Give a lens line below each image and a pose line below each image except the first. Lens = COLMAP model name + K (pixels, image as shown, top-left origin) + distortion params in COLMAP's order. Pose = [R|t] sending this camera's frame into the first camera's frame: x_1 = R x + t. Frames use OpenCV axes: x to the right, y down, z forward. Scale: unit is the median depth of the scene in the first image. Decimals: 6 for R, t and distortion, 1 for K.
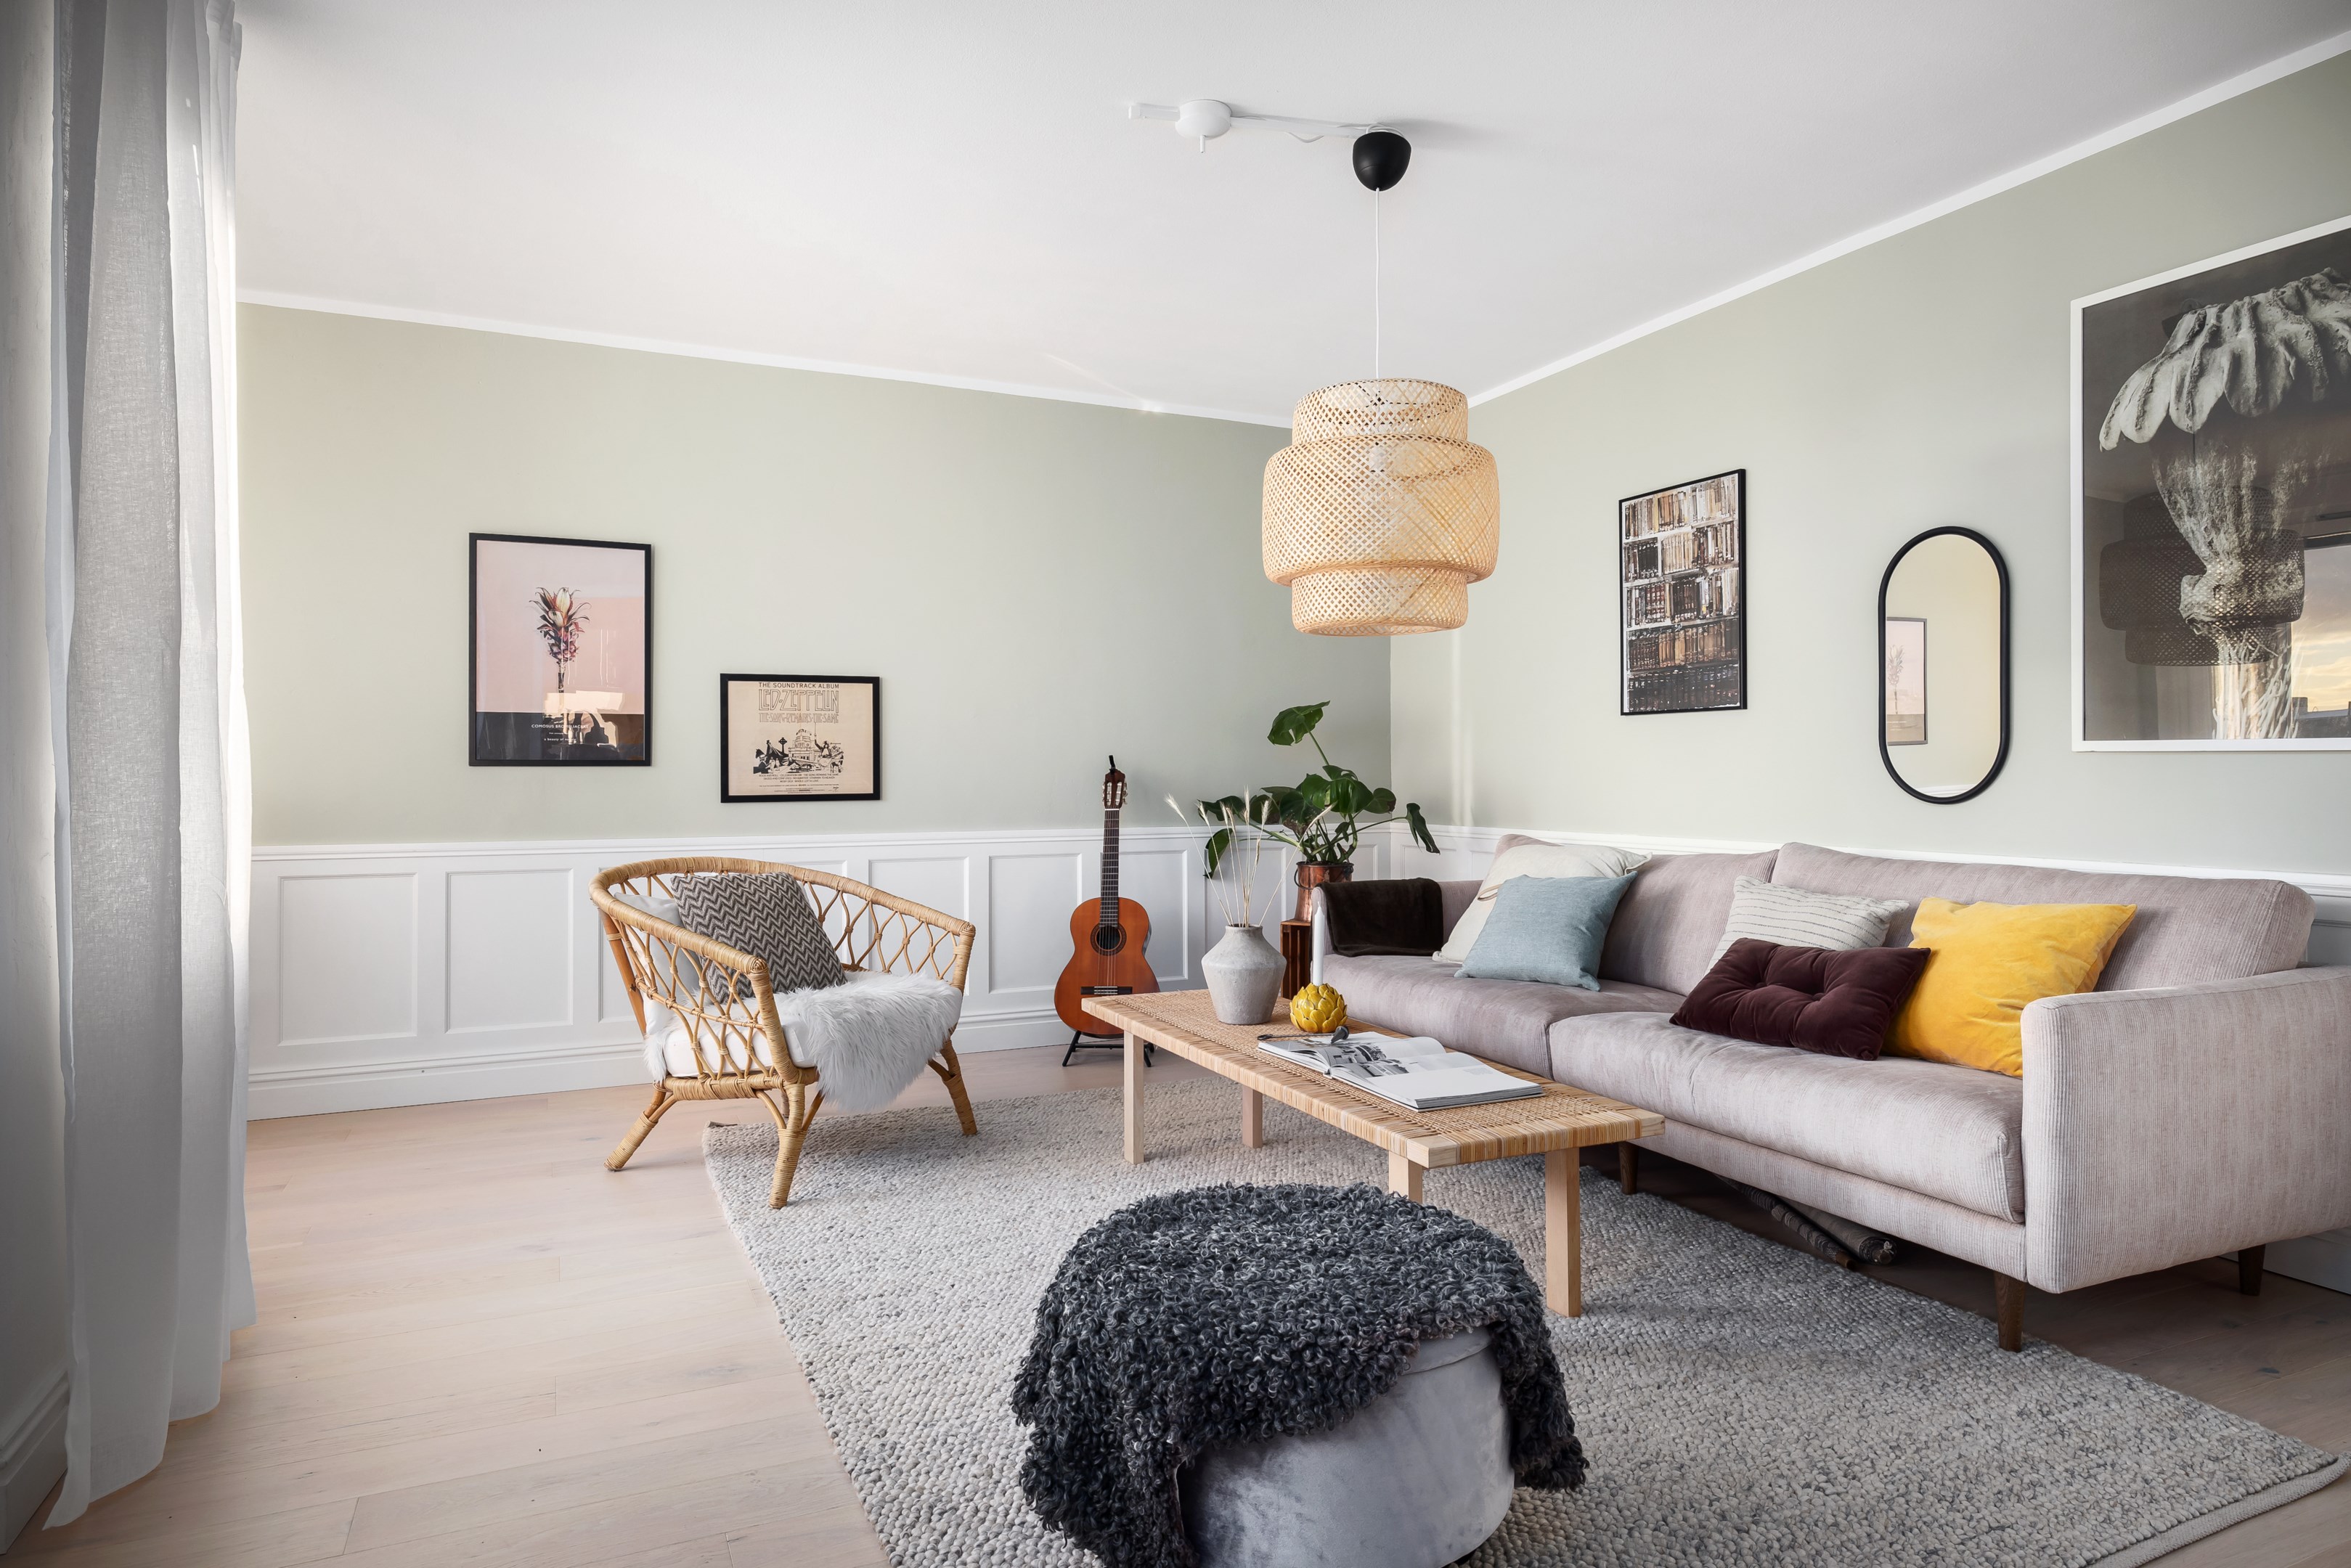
lens RADIAL K [[1340.1, 0, 1173.6], [0, 1340.1, 763.4], [0, 0, 1]] dist [0.003686, -0.001022]
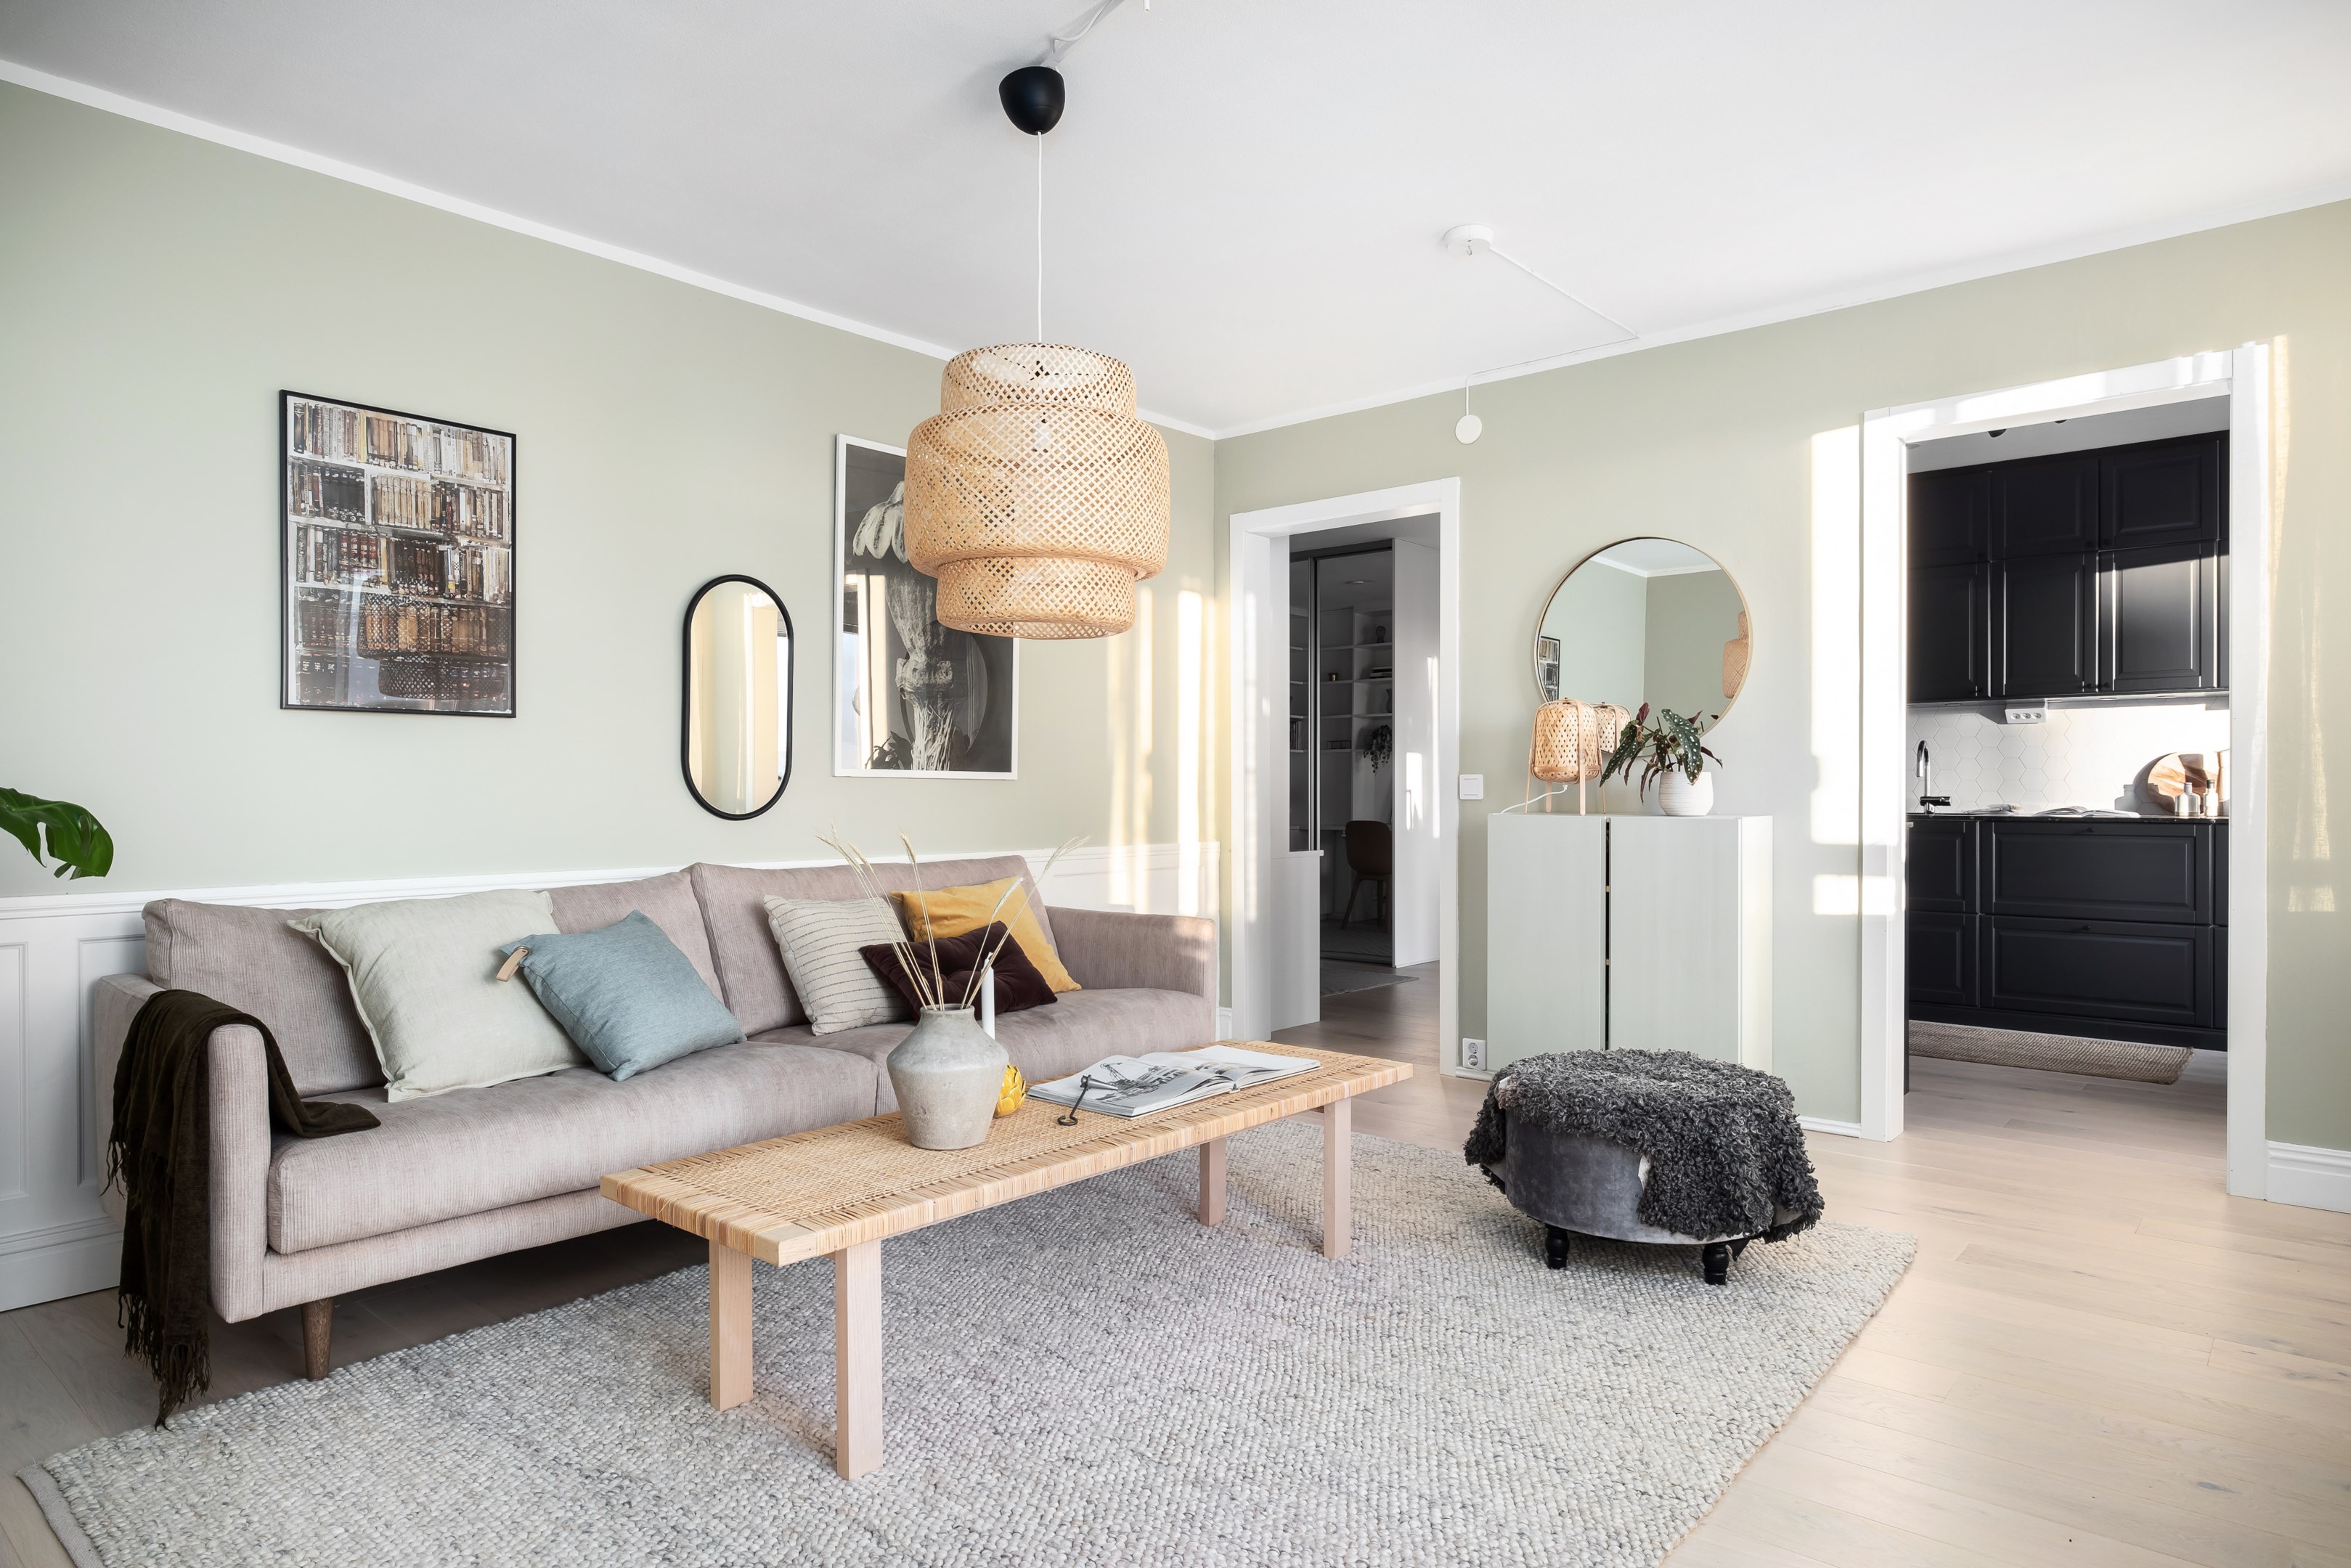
lens RADIAL K [[1424.3, 0, 1174.7], [0, 1424.3, 788.8], [0, 0, 1]] dist [-0.006337, 0.006278]
pose [[-0.430936, -0.001216, 0.902382, -0.532008], [-0.007454, 0.999970, -0.002213, 0.003002], [-0.902352, -0.007680, -0.430932, 0.947653]]
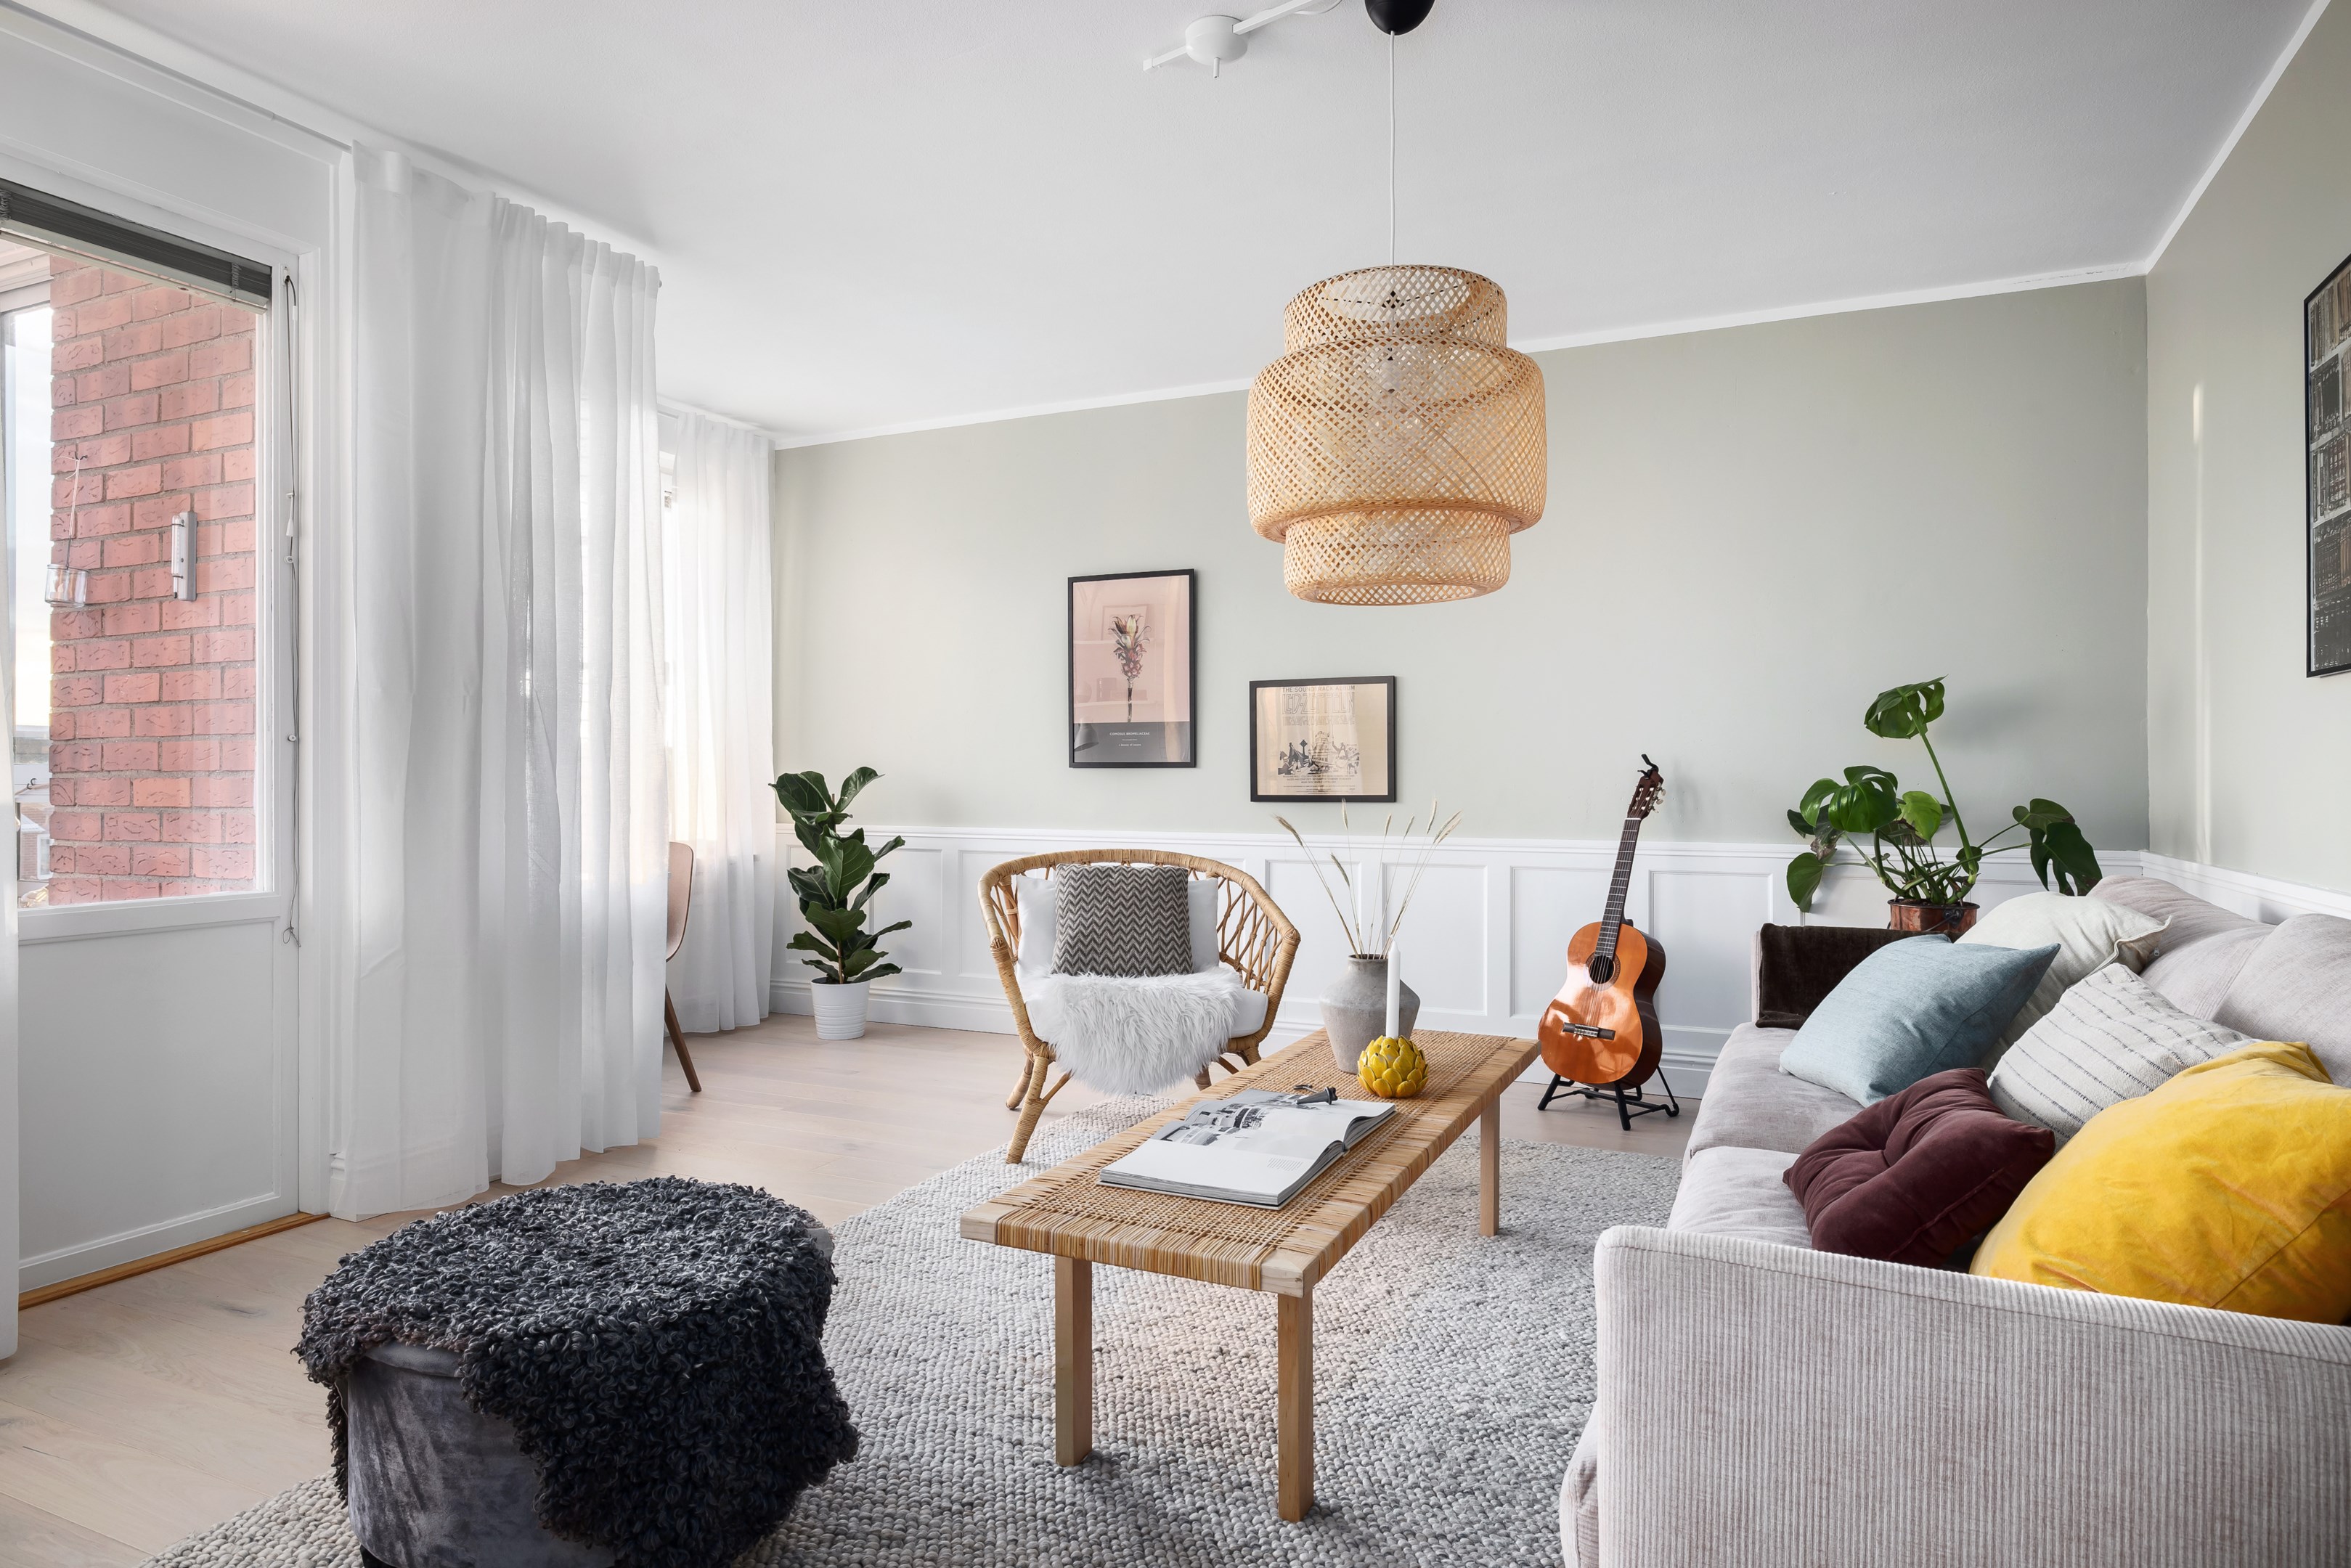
lens RADIAL K [[1340.1, 0, 1183.1], [0, 1340.1, 772.4], [0, 0, 1]] dist [0.003686, -0.001022]
pose [[0.653848, 0.001807, -0.756624, 0.475227], [0.003823, 0.999976, 0.005692, -0.000425], [0.756616, -0.006614, 0.653826, 0.278864]]
